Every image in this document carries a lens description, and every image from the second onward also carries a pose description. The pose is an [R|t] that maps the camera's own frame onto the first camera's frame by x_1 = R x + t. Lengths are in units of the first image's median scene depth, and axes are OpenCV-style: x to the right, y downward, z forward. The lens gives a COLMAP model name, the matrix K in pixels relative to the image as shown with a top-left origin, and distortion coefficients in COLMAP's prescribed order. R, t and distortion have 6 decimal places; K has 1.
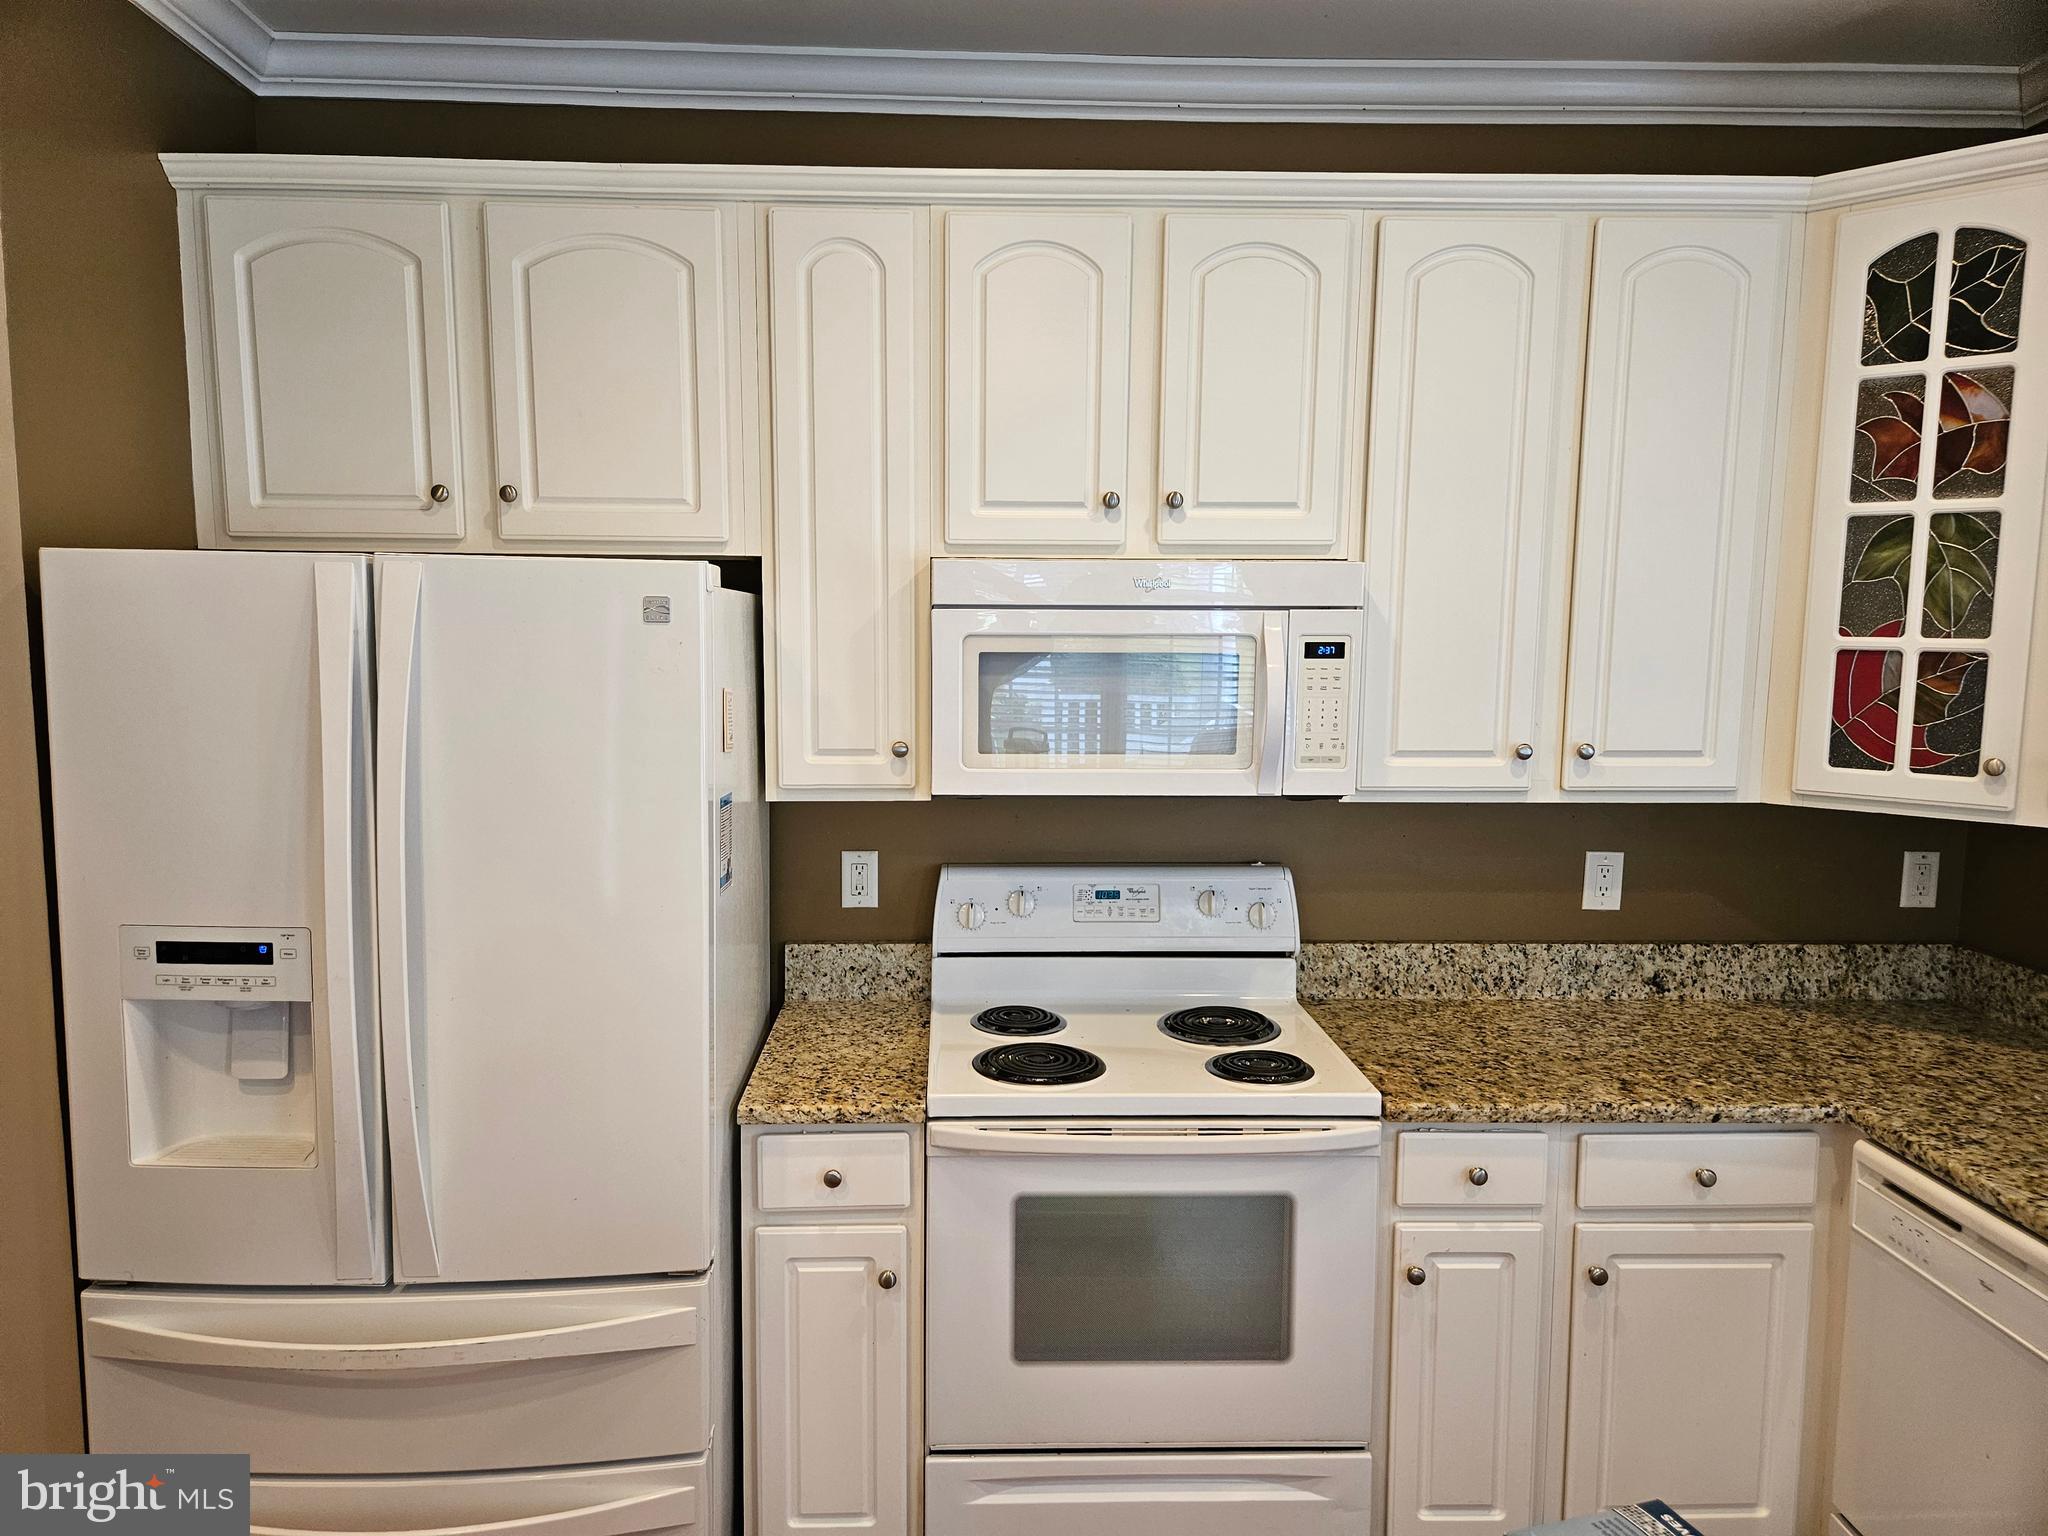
lens RADIAL K [[1335.5, 0, 1024.8], [0, 1335.5, 792.8], [0, 0, 1]] dist [0.068125, -0.066770]
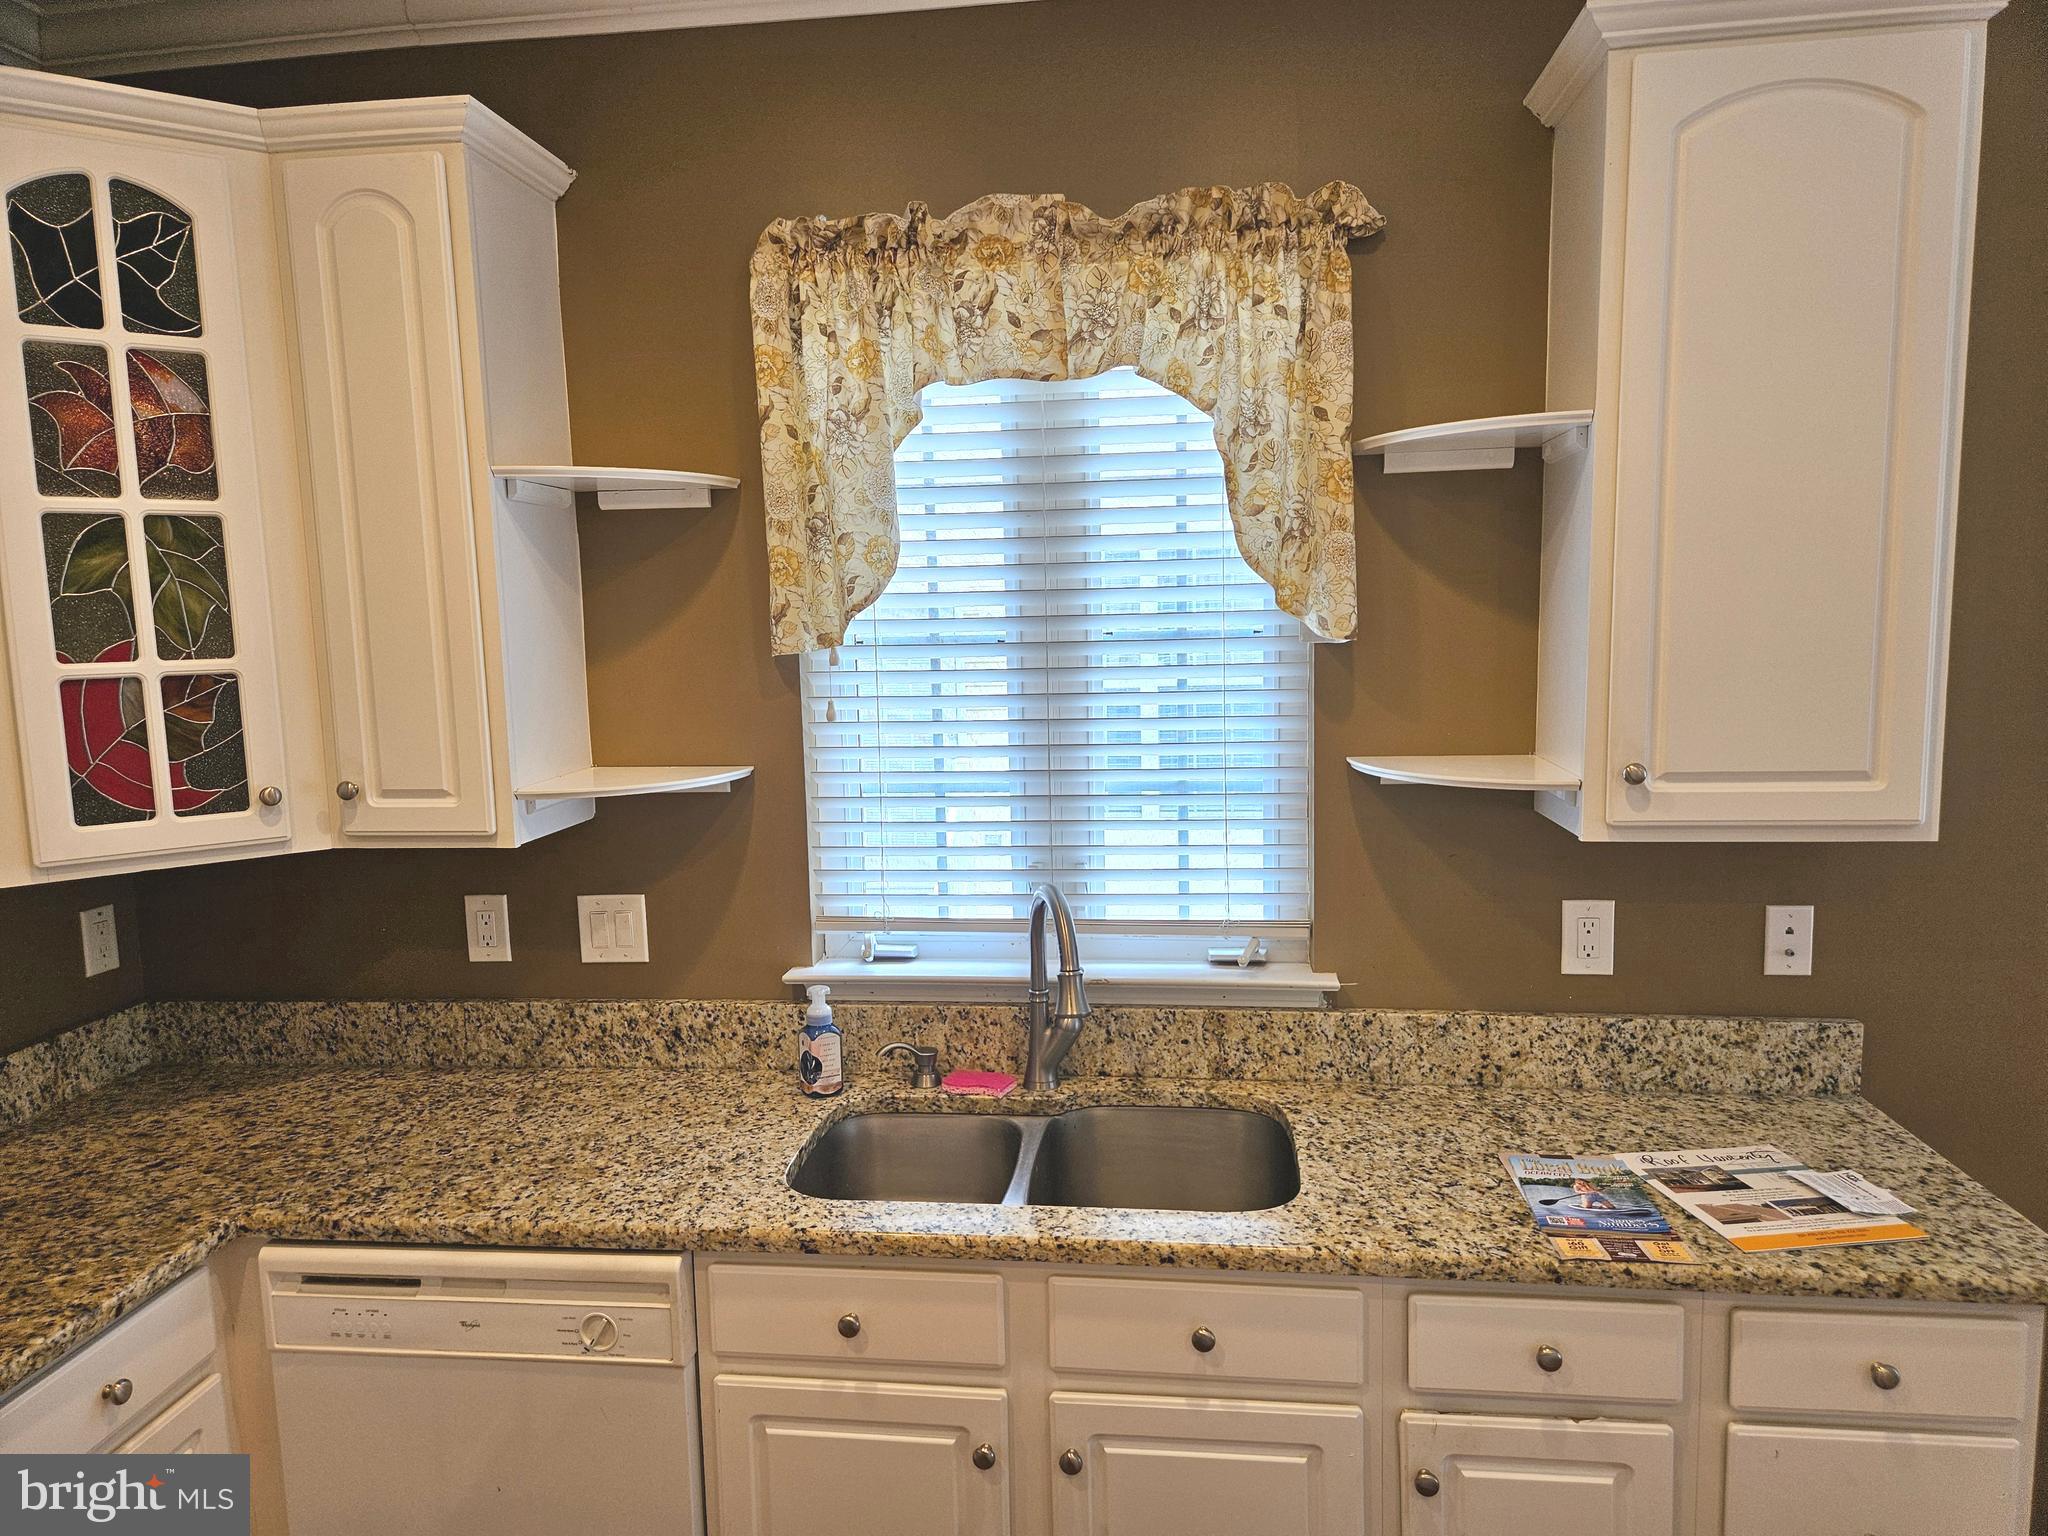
lens RADIAL K [[1335.5, 0, 1024.8], [0, 1335.5, 792.8], [0, 0, 1]] dist [0.068125, -0.066770]
pose [[0.173693, -0.141054, 0.974646, -0.089587], [0.156487, 0.981068, 0.114095, -0.045426], [-0.972287, 0.132702, 0.192478, 0.322745]]
